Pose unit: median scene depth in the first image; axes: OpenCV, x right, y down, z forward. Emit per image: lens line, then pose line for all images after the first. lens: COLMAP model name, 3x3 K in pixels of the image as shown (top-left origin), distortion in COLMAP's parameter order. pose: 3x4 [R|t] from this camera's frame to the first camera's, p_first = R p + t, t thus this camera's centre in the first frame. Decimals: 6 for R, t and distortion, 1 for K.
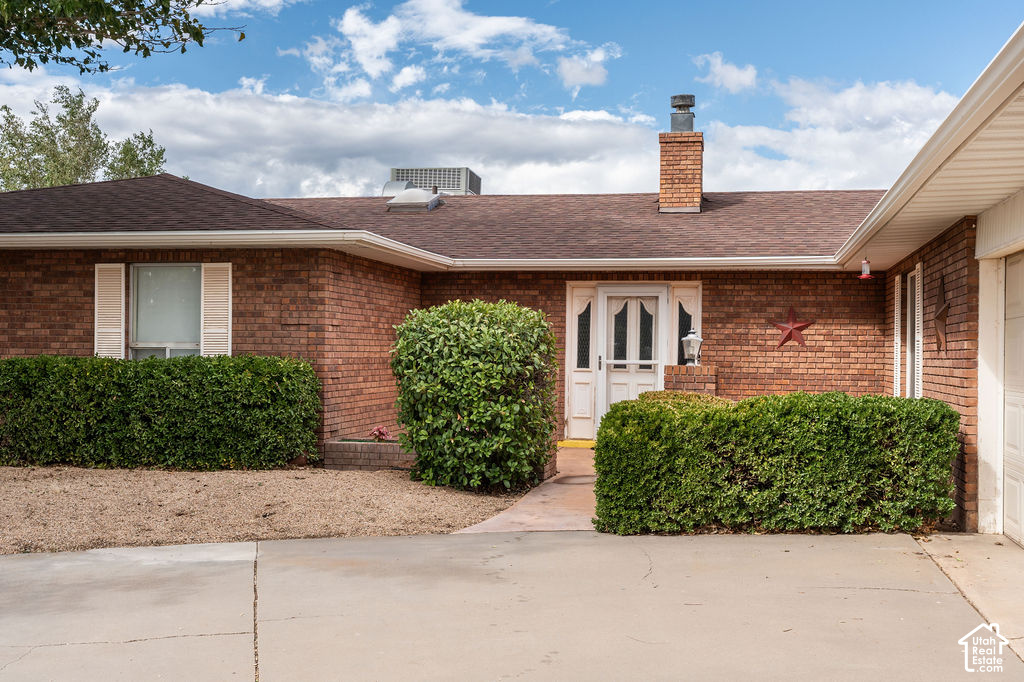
lens RADIAL K [[1182.5, 0, 512.0], [0, 1182.5, 341.0], [0, 0, 1]] dist [0.001102, -0.004964]
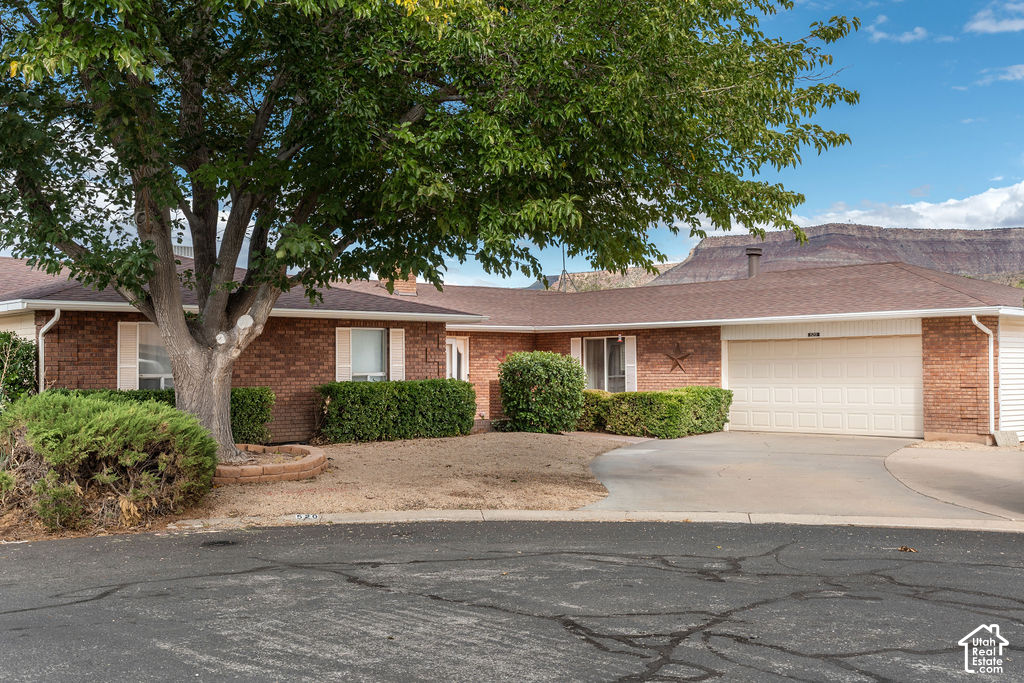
lens RADIAL K [[1099.6, 0, 512.0], [0, 1099.6, 341.5], [0, 0, 1]] dist [-0.001137, 0.000256]
pose [[0.587259, 0.006007, 0.809377, -1.483455], [0.006024, 0.999912, -0.011791, -0.024220], [-0.809377, 0.011800, 0.587171, -0.141567]]
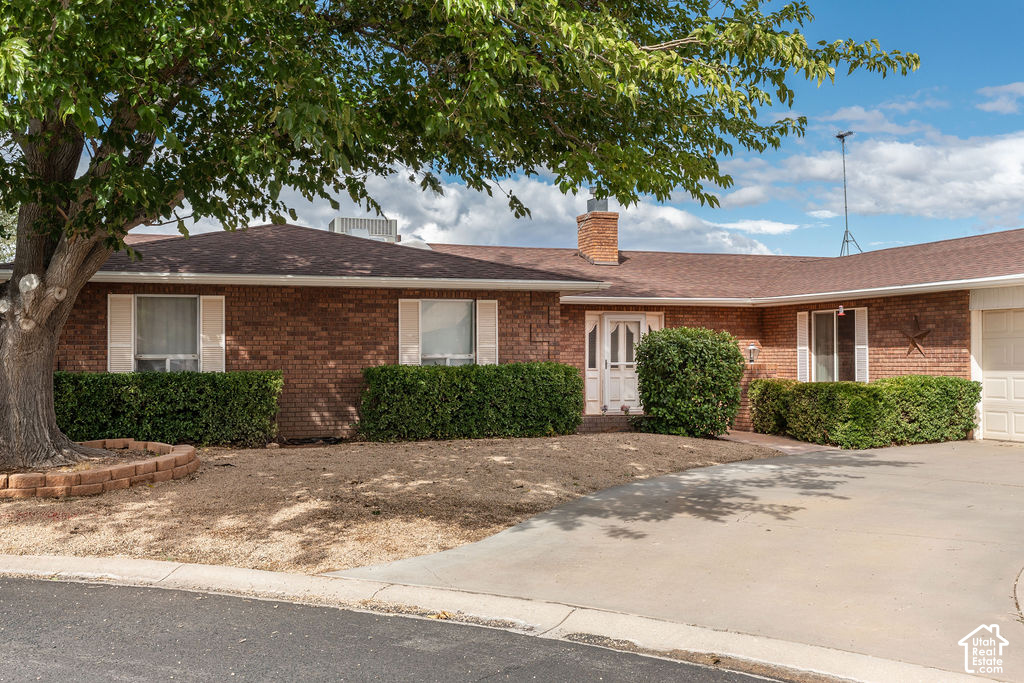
lens RADIAL K [[1068.5, 0, 512.0], [0, 1068.5, 341.5], [0, 0, 1]] dist [0.010422, 0.002586]
pose [[0.863688, -0.005600, 0.503996, -0.870276], [0.008168, 0.999962, -0.002887, -0.009807], [-0.503961, 0.006610, 0.863701, -0.161988]]
